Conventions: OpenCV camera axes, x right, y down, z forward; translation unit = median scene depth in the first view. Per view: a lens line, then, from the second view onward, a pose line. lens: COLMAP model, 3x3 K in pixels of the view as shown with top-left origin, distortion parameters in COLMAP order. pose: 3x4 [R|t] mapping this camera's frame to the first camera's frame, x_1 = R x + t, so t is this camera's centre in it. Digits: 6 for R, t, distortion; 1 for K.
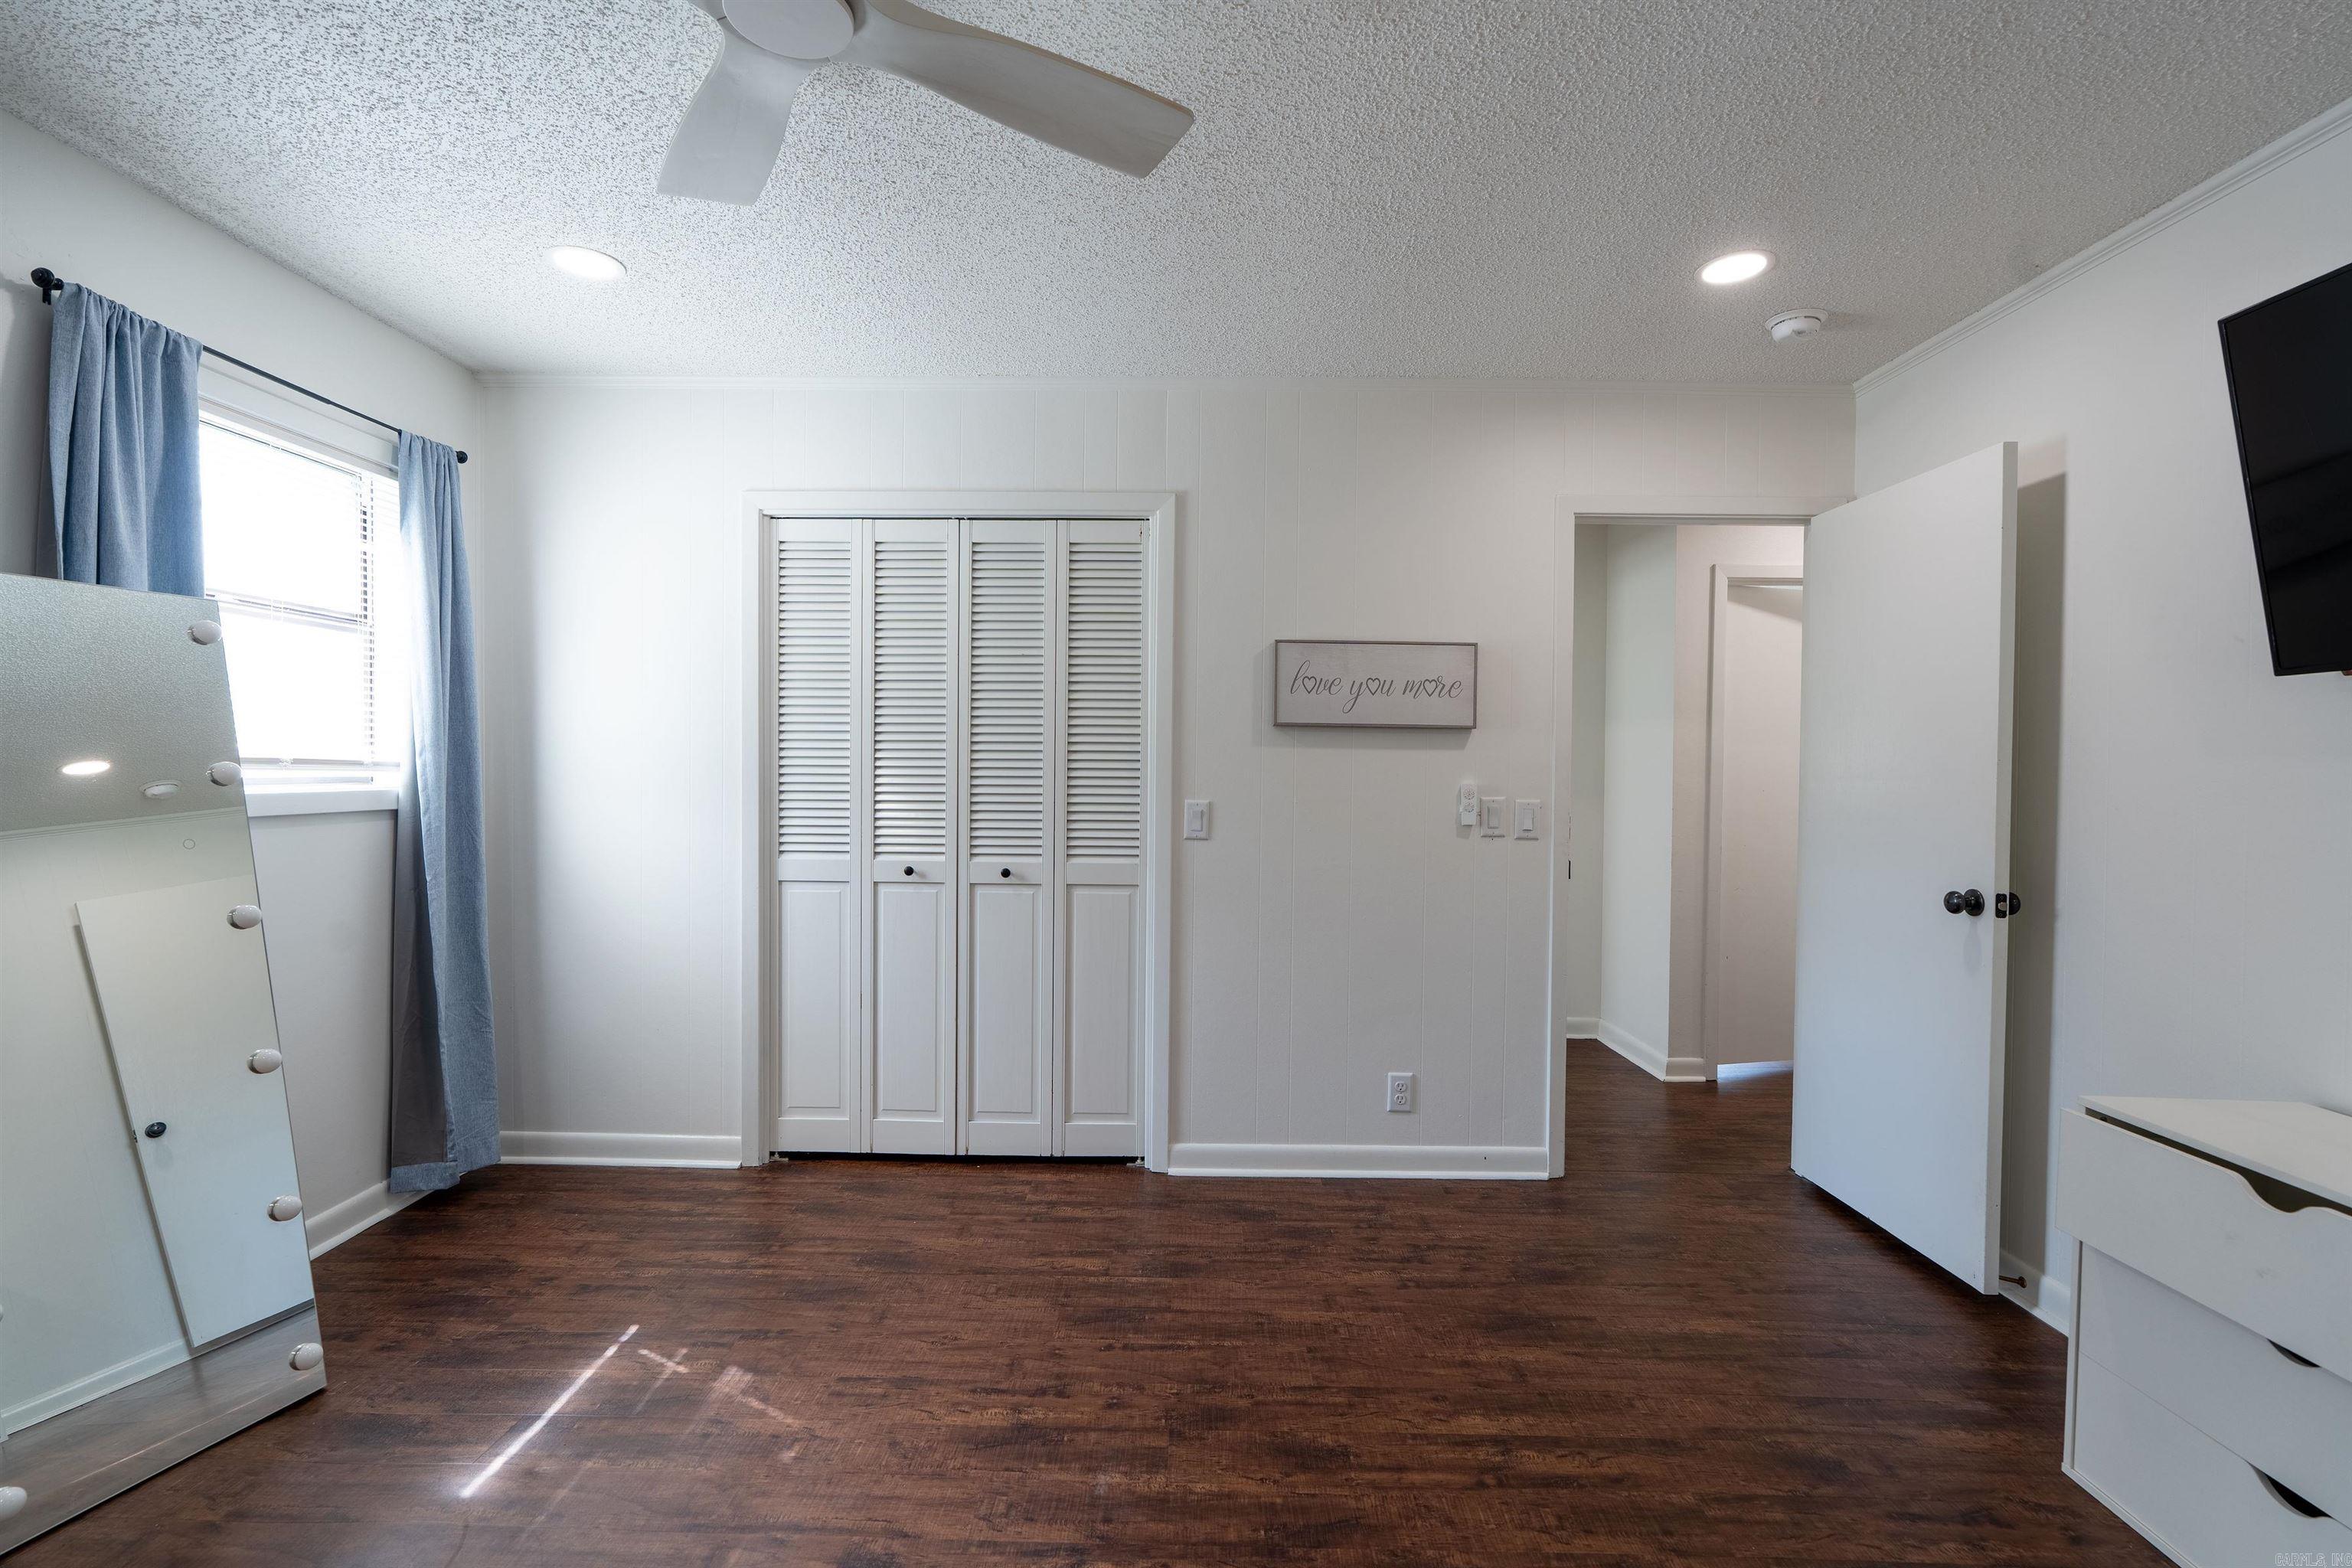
lens RADIAL K [[1049.7, 0, 1168.1], [0, 1049.7, 772.8], [0, 0, 1]] dist [-0.009260, 0.004096]
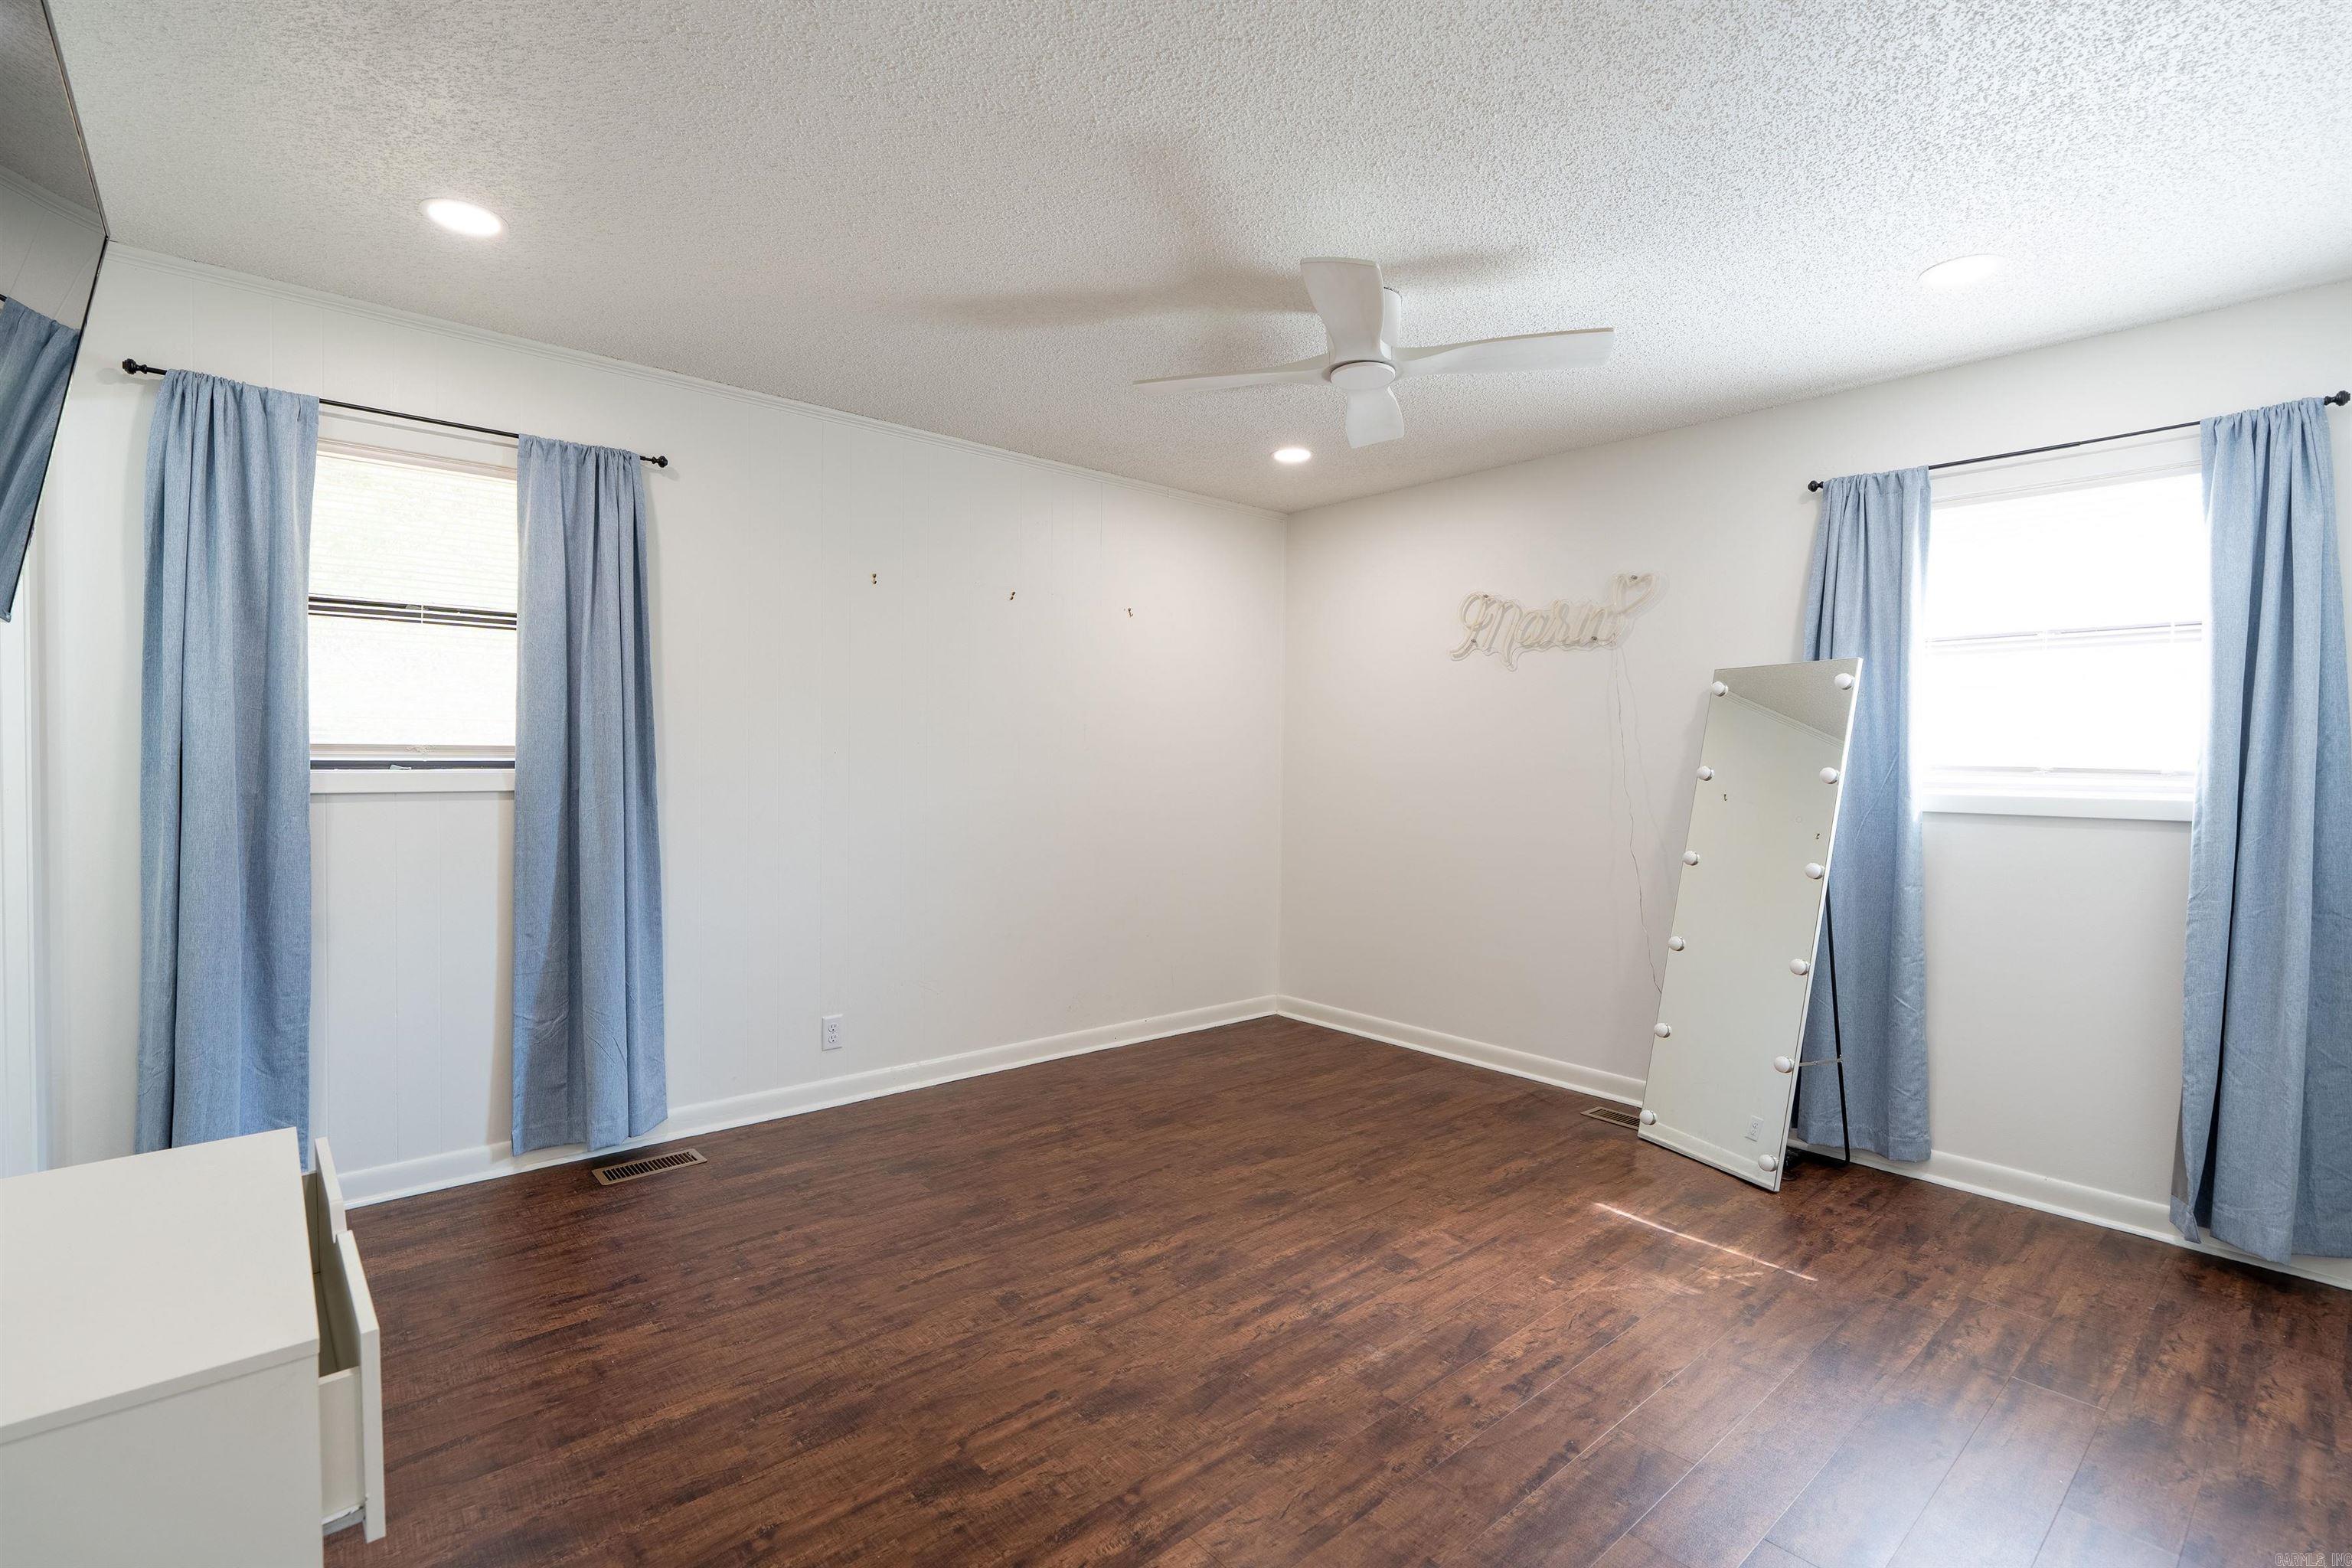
lens RADIAL K [[1049.7, 0, 1169.1], [0, 1049.7, 780.3], [0, 0, 1]] dist [-0.009260, 0.004096]
pose [[-0.739617, -0.005009, -0.673010, 0.893578], [-0.025533, 0.999461, 0.020621, 0.002232], [0.672544, 0.032436, -0.739346, 1.645679]]
